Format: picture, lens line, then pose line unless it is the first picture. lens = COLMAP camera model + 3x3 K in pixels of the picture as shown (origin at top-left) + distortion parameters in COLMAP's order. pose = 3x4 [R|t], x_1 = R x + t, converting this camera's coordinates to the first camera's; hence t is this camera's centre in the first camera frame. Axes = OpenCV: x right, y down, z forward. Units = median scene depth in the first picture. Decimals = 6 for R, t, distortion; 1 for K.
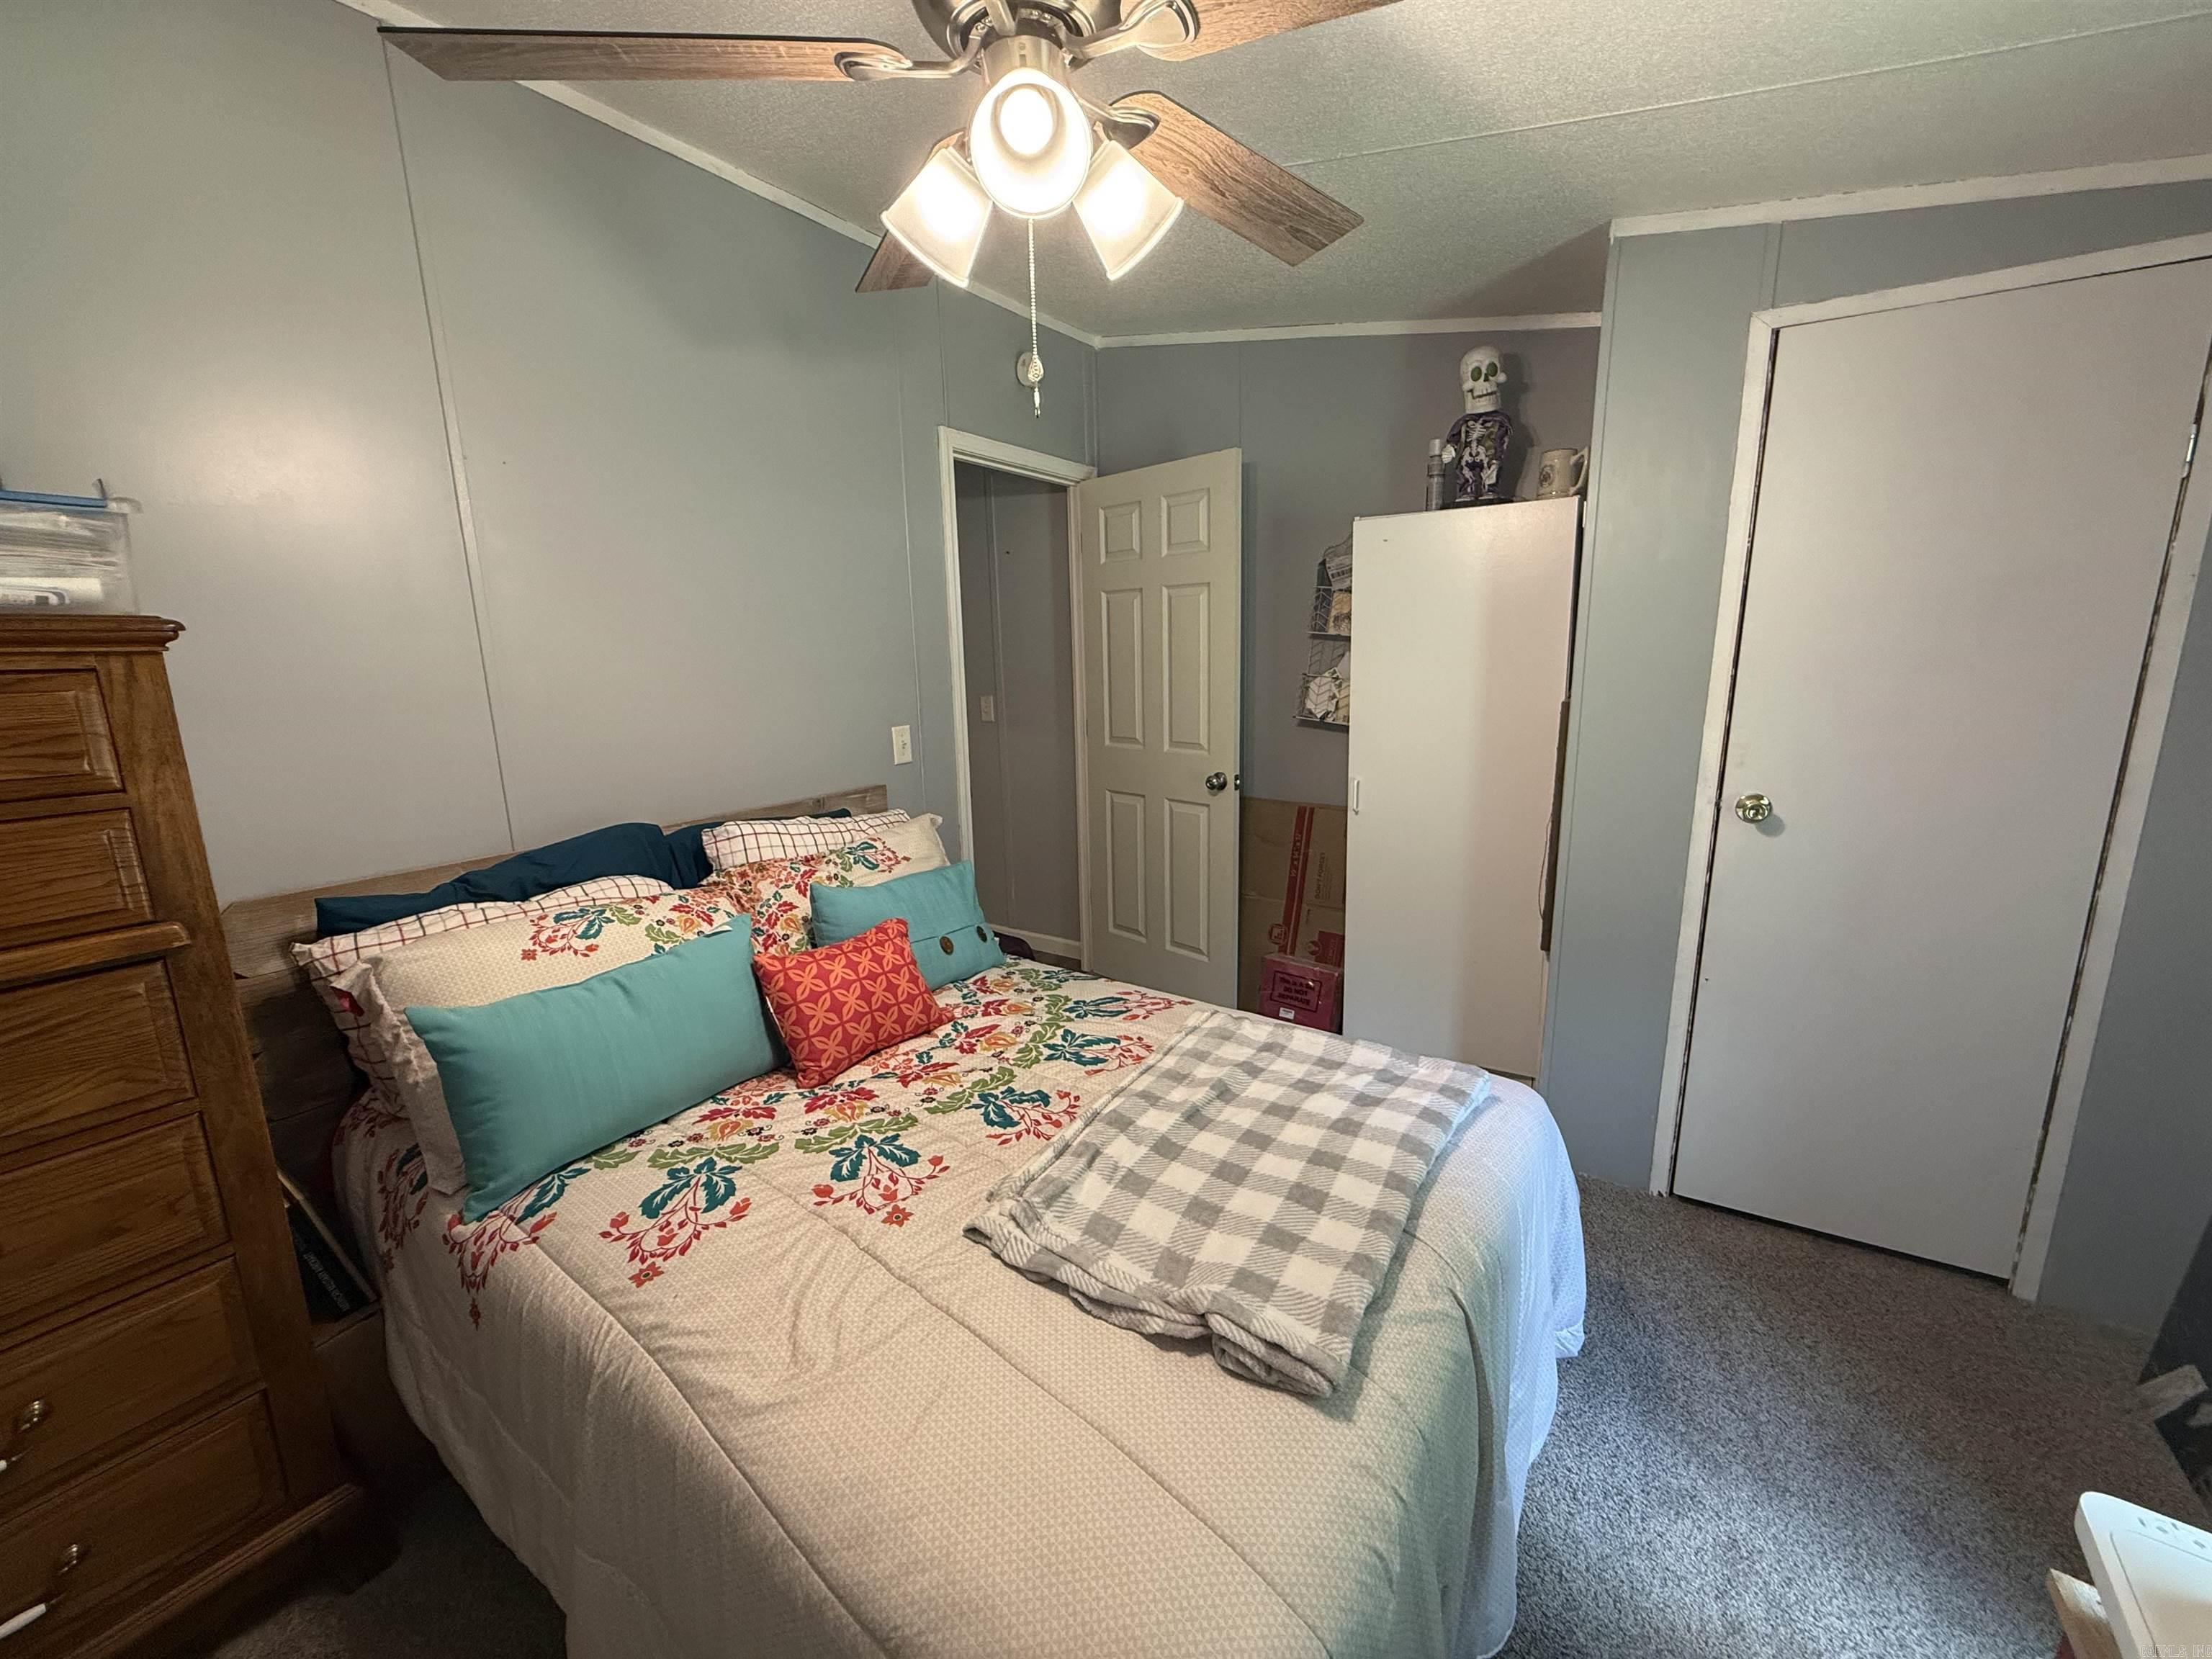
lens RADIAL K [[880.6, 0, 1107.0], [0, 880.6, 827.2], [0, 0, 1]] dist [0.000538, -0.000081]
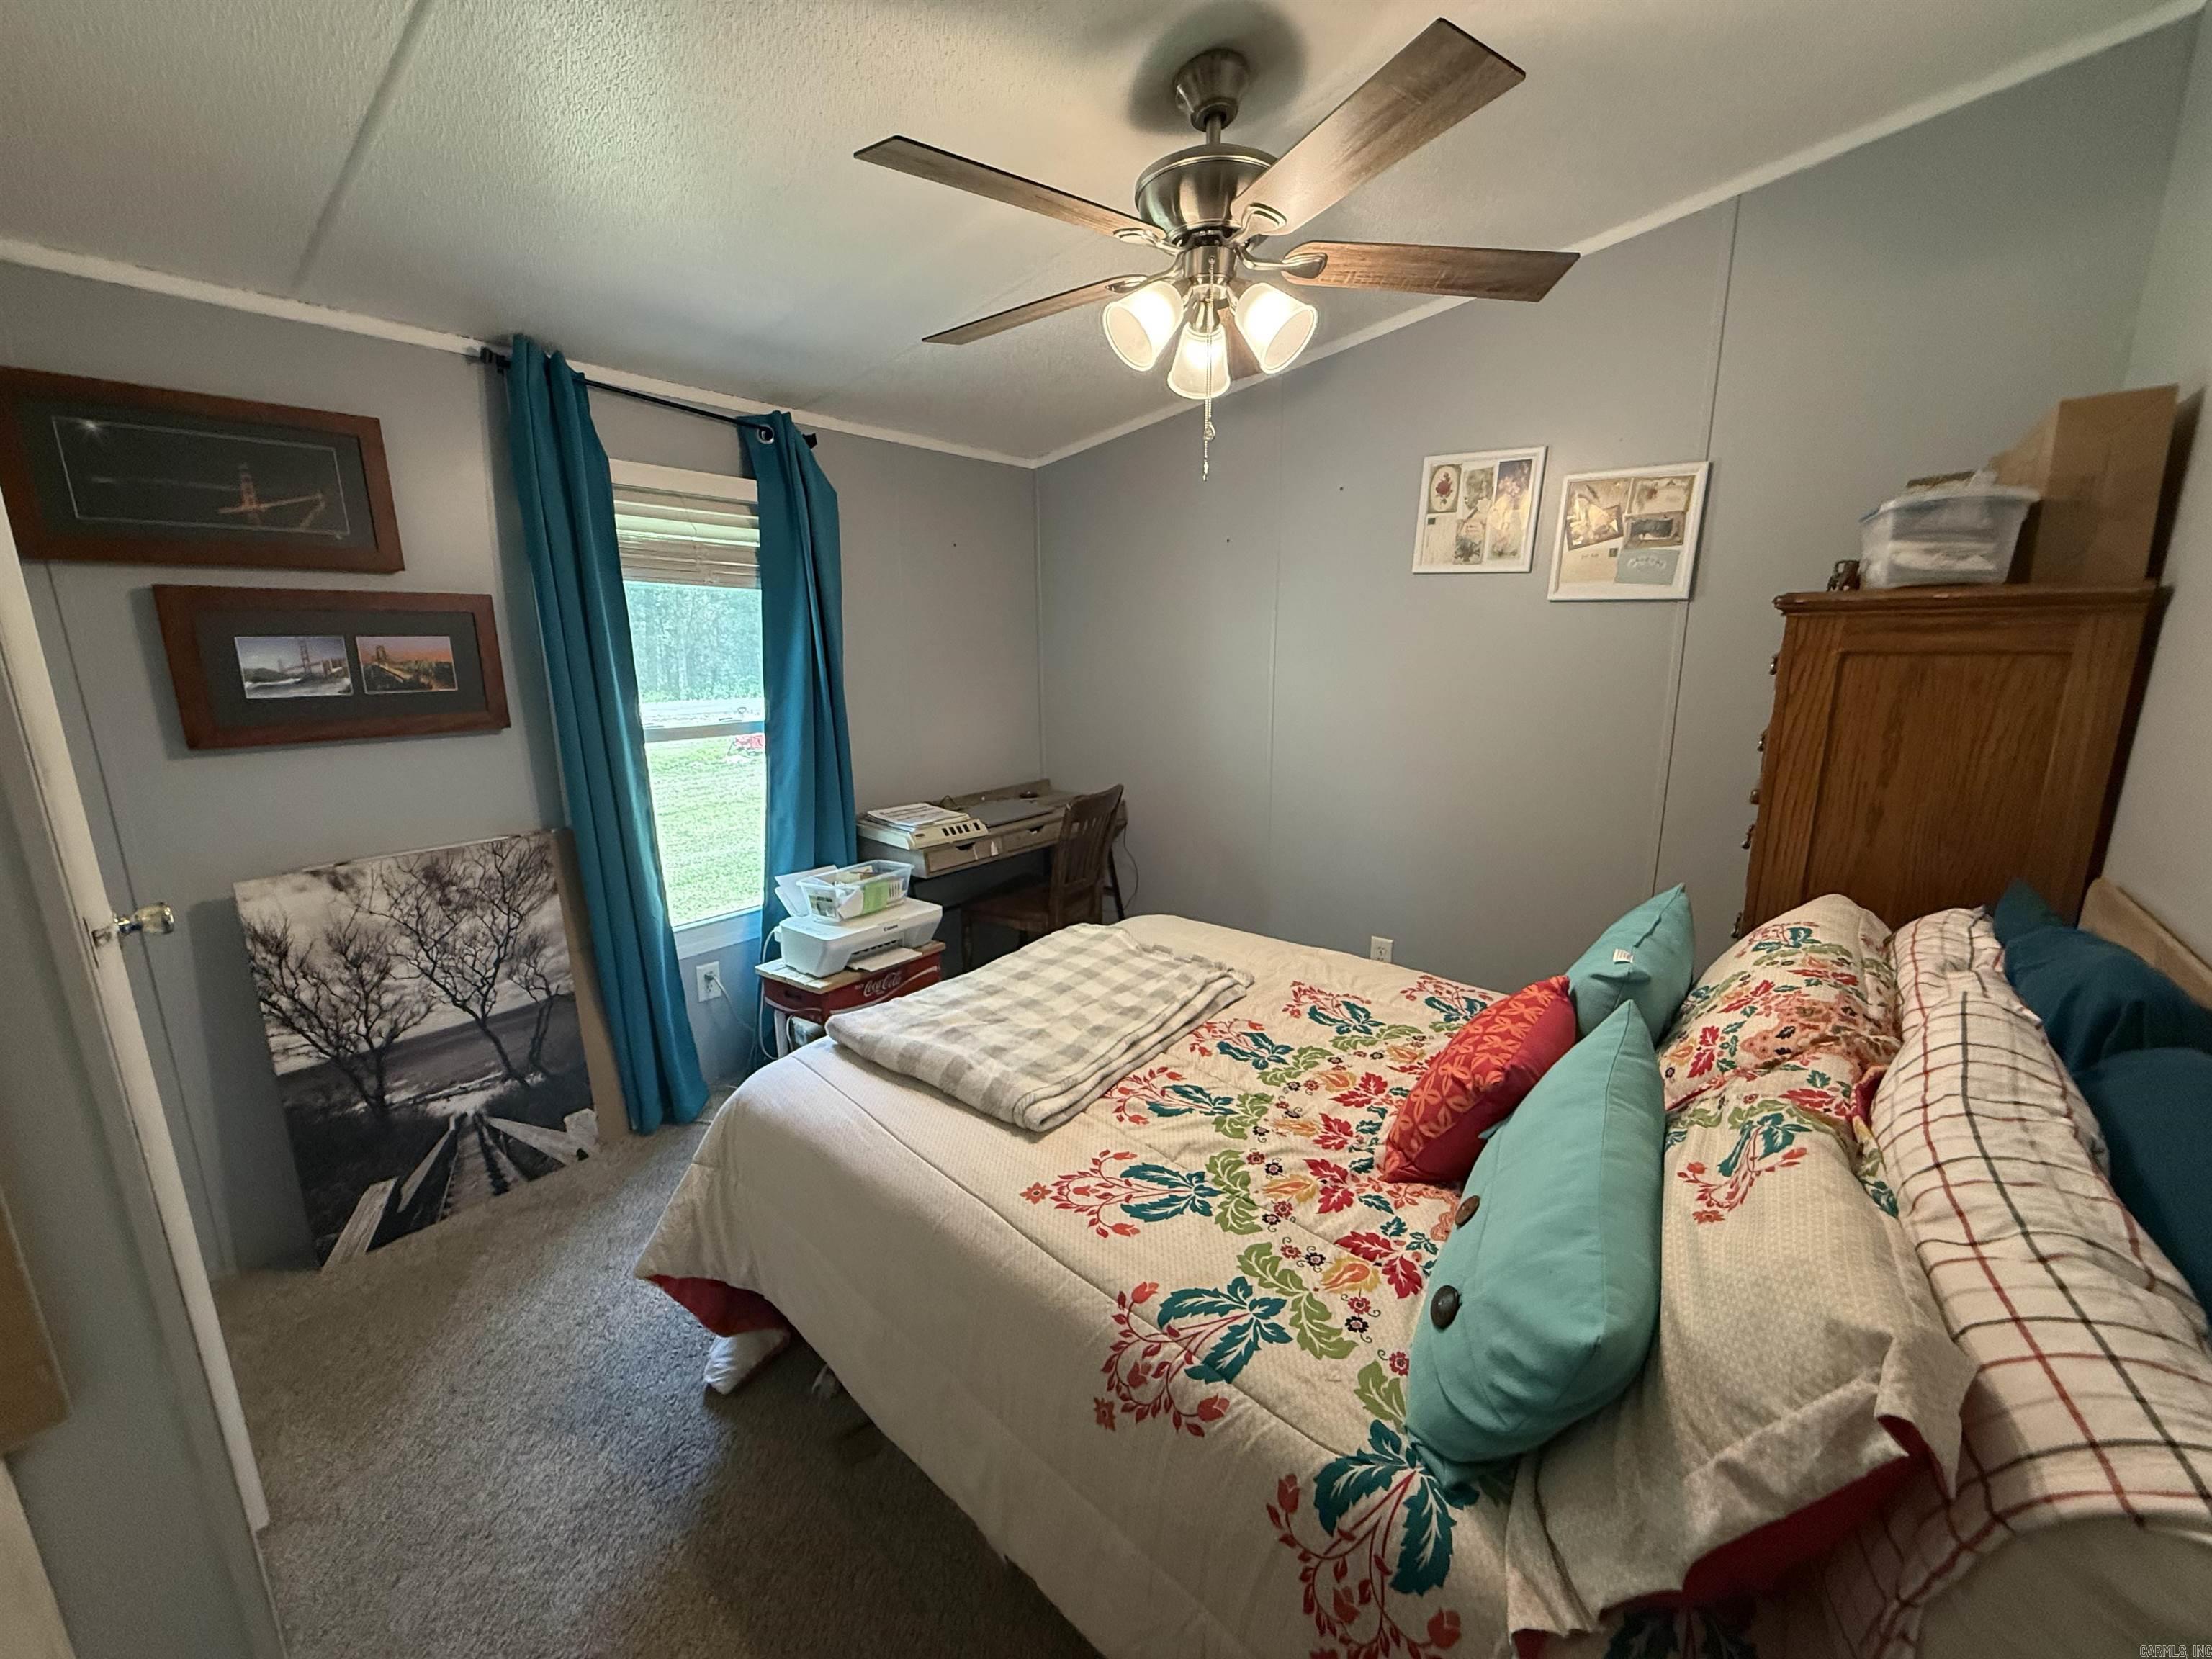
lens RADIAL K [[880.6, 0, 1110.7], [0, 880.6, 829.6], [0, 0, 1]] dist [0.000538, -0.000081]
pose [[-0.995853, 0.010391, 0.090378, -0.031893], [0.046121, 0.913986, 0.403115, -0.358592], [-0.078415, 0.405612, -0.910676, 1.770870]]
